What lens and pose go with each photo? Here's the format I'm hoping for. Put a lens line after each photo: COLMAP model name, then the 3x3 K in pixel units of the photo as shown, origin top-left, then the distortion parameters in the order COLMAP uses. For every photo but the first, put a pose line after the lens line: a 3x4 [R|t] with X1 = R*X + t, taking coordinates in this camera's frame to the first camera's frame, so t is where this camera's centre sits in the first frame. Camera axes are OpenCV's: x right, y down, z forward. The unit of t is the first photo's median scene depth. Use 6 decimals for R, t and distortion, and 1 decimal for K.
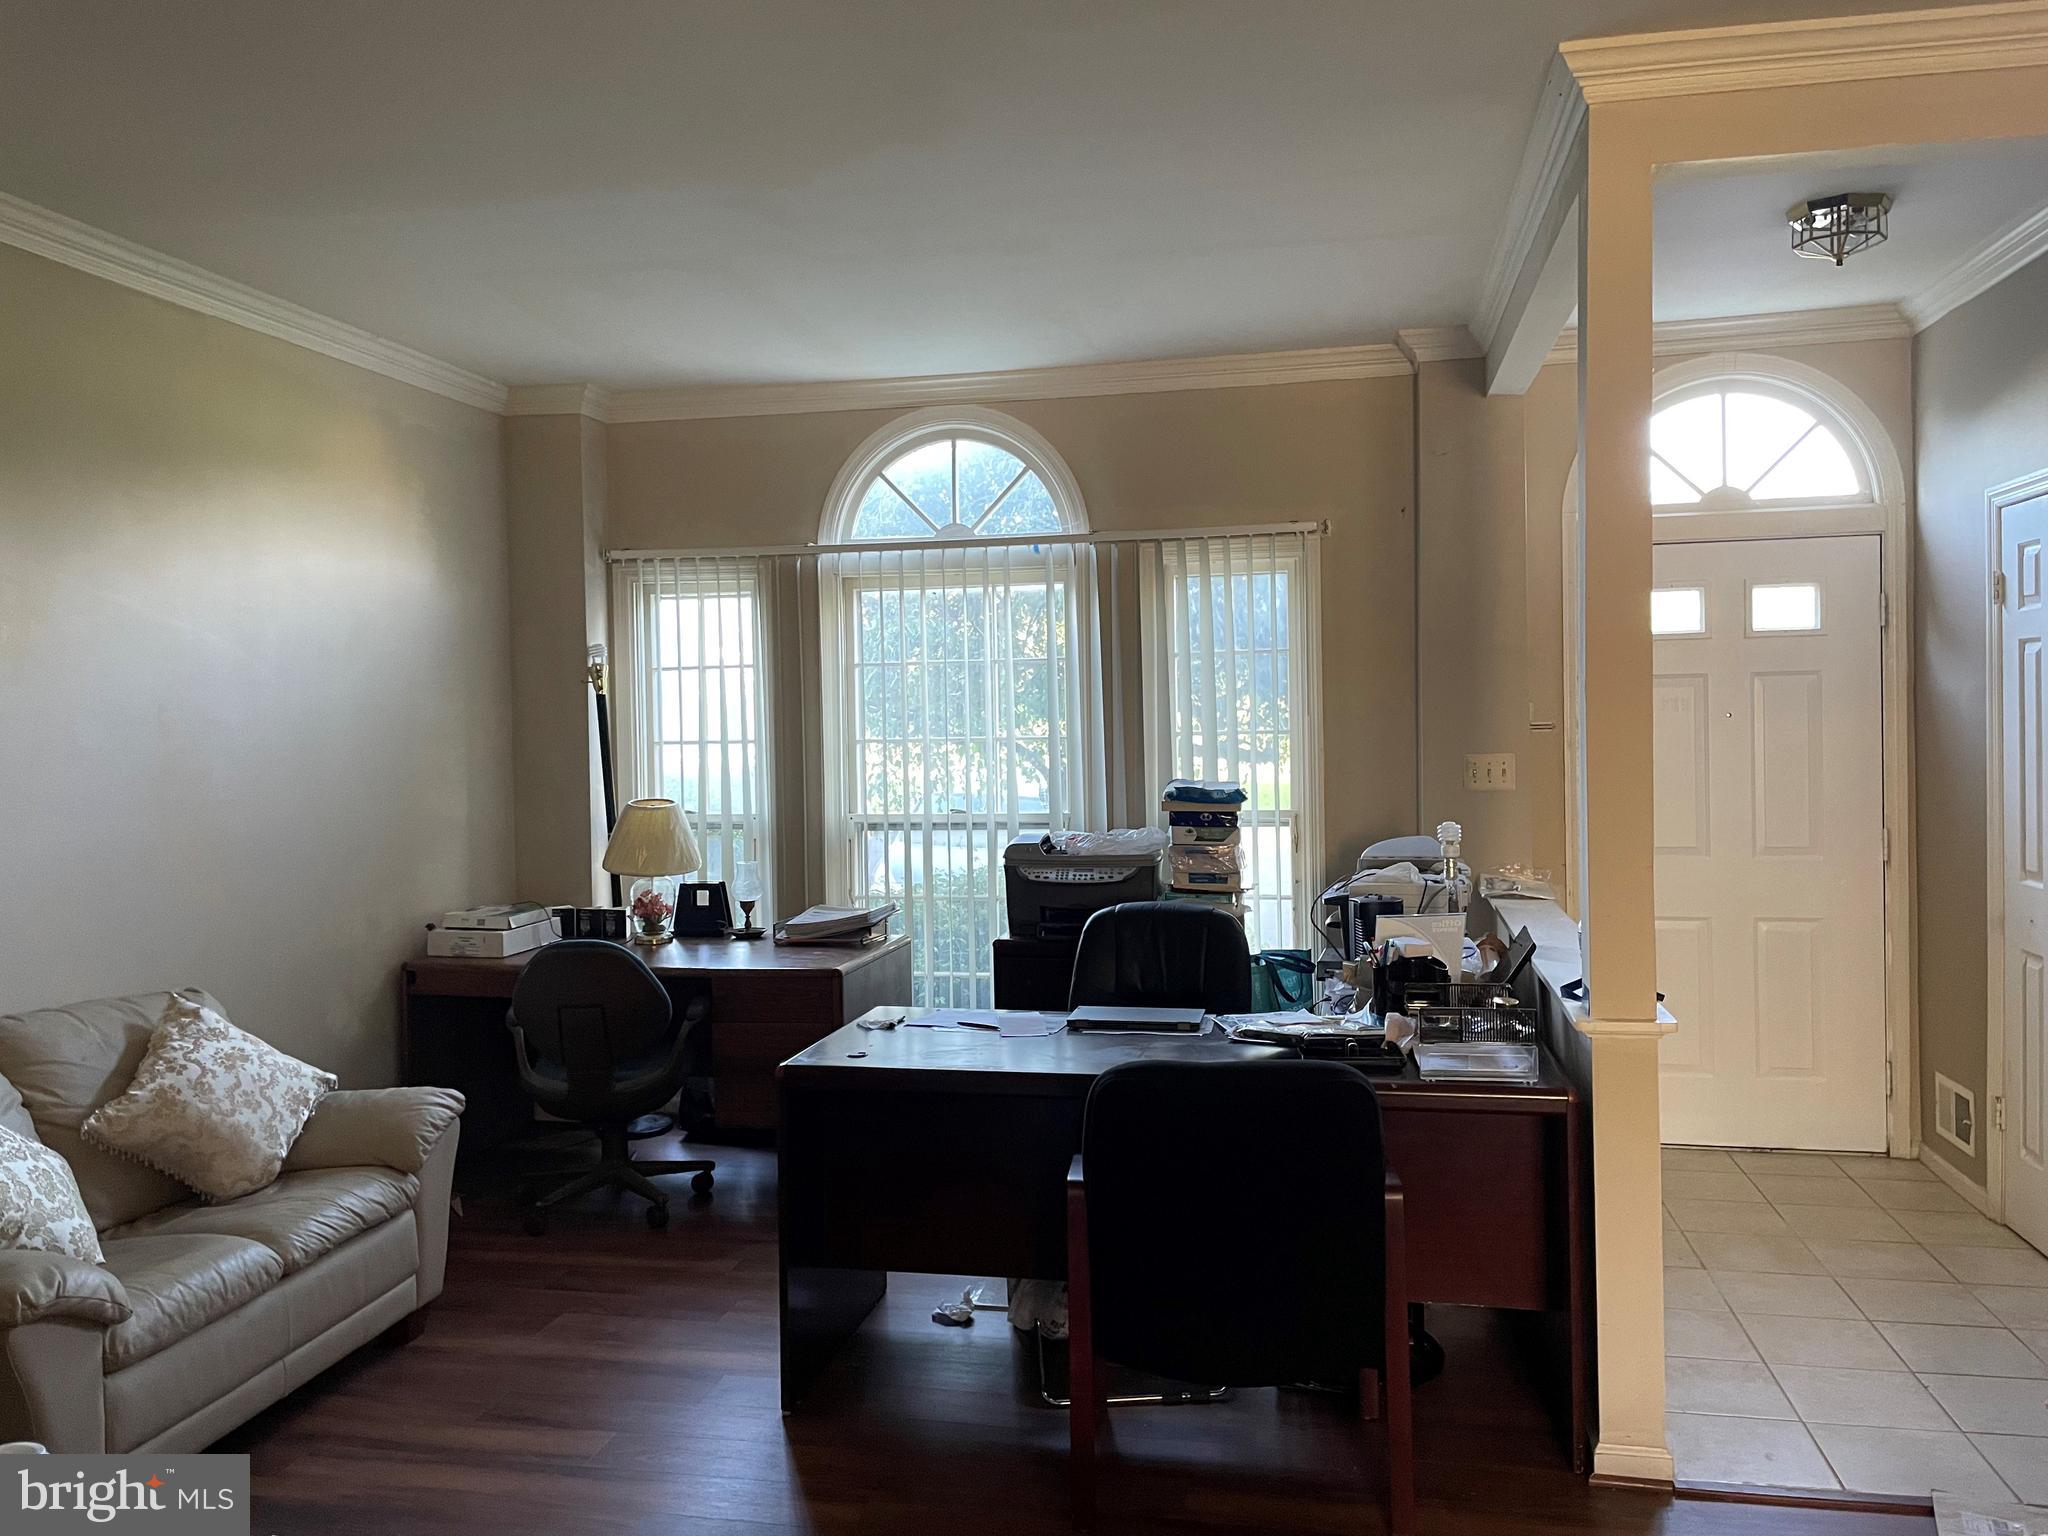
lens RADIAL K [[1513.6, 0, 1024.0], [0, 1513.6, 768.0], [0, 0, 1]] dist [0.081191, -0.102345]
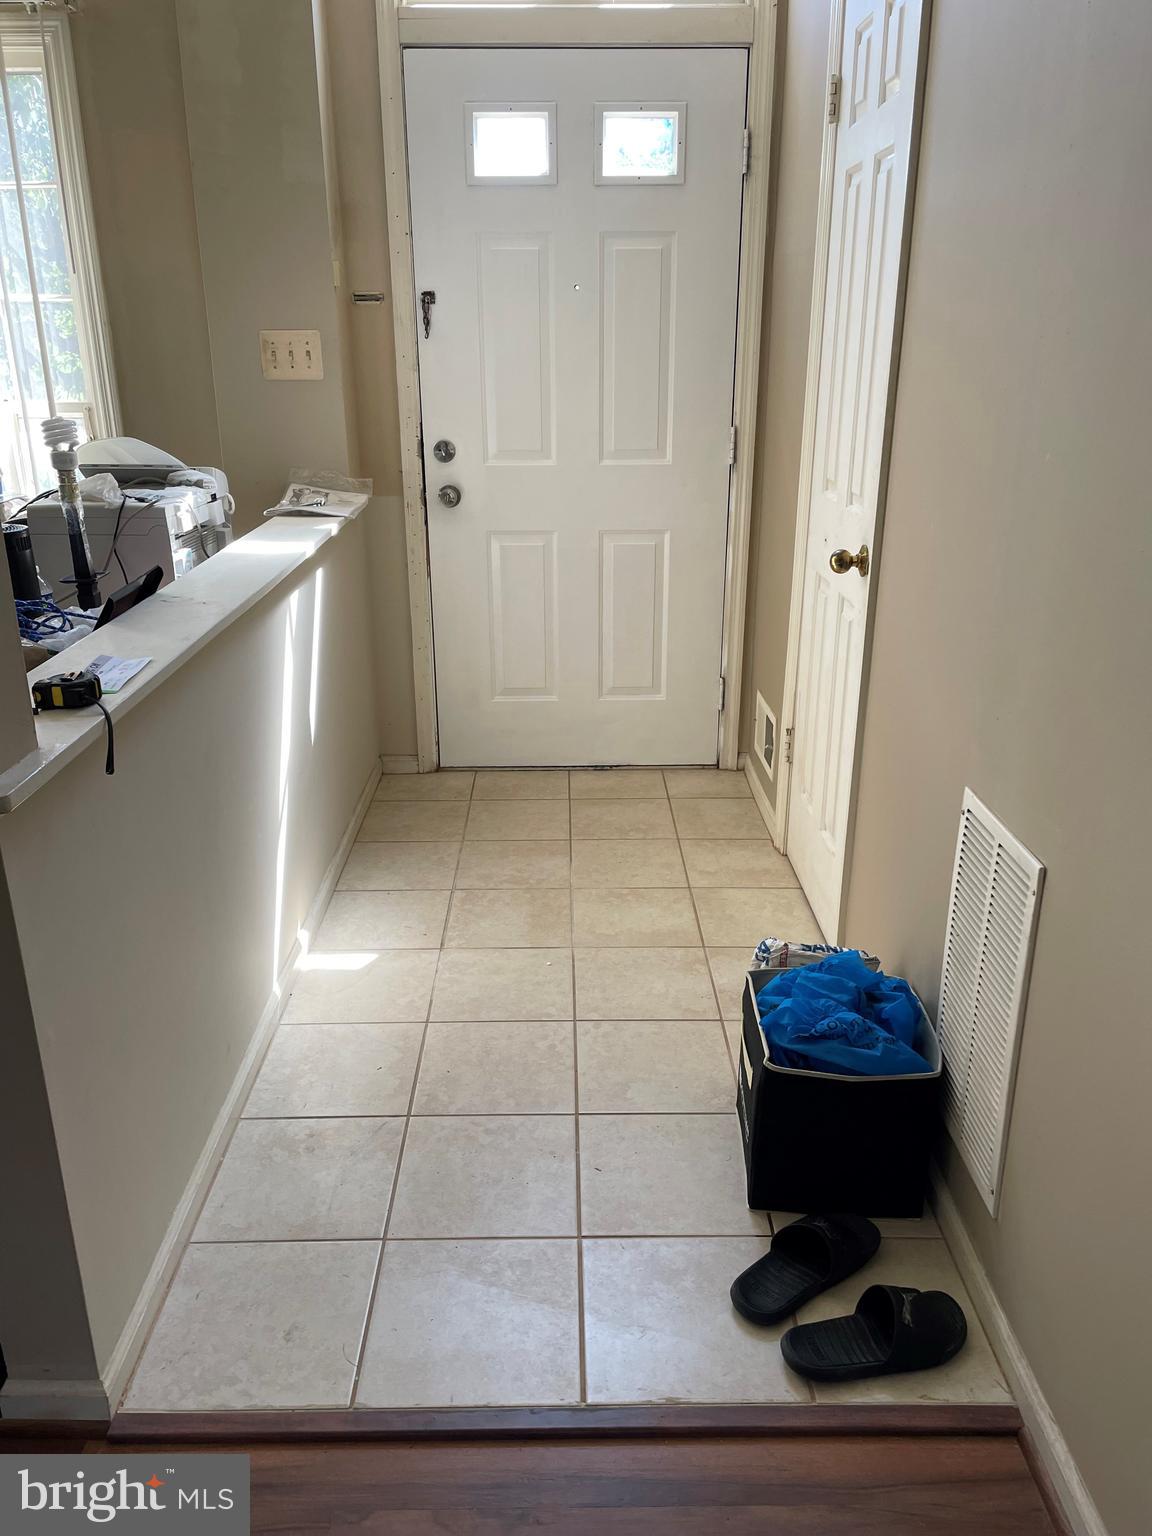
lens RADIAL K [[1135.2, 0, 576.0], [0, 1135.2, 768.0], [0, 0, 1]] dist [0.081191, -0.102345]
pose [[0.973998, -0.069298, 0.215700, 0.311426], [-0.003613, 0.947201, 0.320620, 0.014859], [-0.226529, -0.313063, 0.922321, 0.335672]]
